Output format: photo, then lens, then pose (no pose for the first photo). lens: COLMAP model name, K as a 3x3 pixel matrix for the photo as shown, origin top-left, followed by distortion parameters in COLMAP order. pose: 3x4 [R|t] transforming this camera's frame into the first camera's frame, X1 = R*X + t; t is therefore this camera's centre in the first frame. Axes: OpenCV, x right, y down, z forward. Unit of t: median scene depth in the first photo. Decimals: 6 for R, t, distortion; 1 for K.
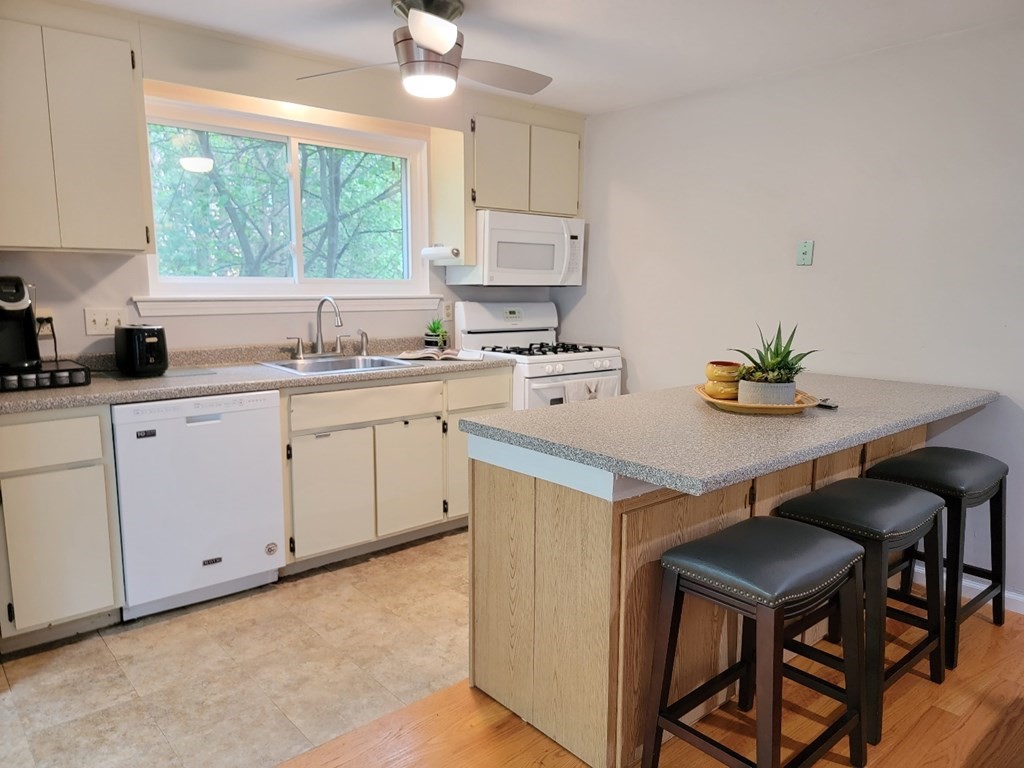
lens RADIAL K [[718.2, 0, 510.2], [0, 718.2, 382.7], [0, 0, 1]] dist [0.020736, -0.021576]
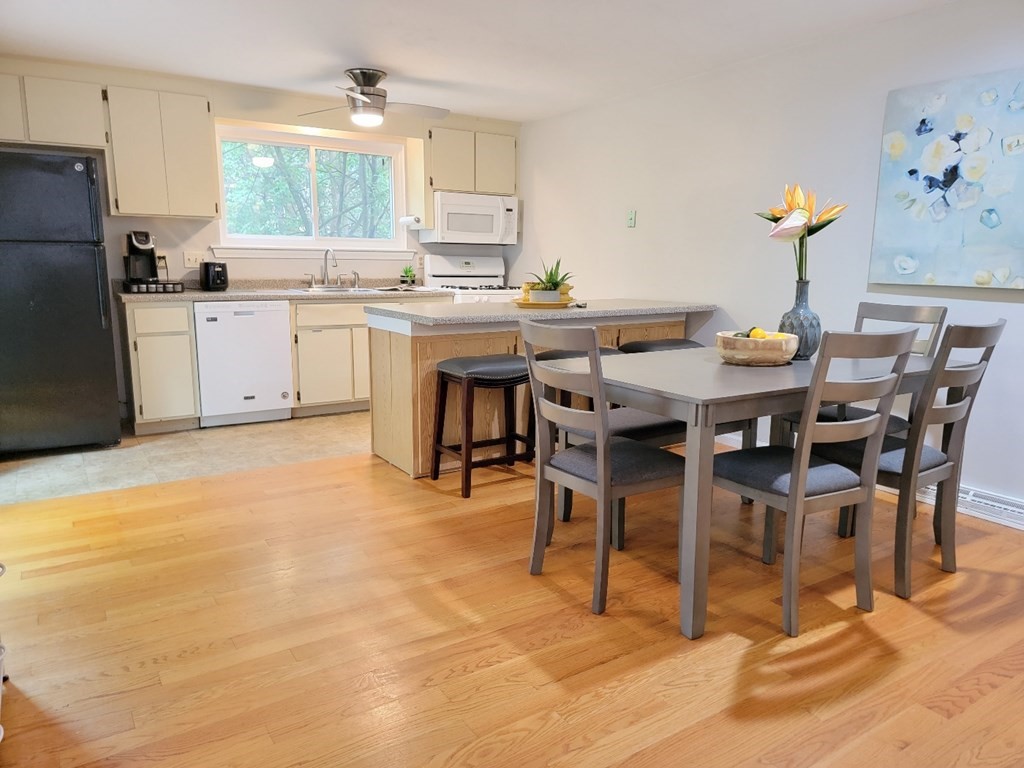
lens RADIAL K [[718.2, 0, 515.1], [0, 718.2, 383.7], [0, 0, 1]] dist [0.020736, -0.021576]
pose [[0.990204, 0.027528, -0.136889, 0.424251], [-0.023540, 0.999252, 0.030670, 0.136147], [0.137631, -0.027147, 0.990112, -0.582971]]
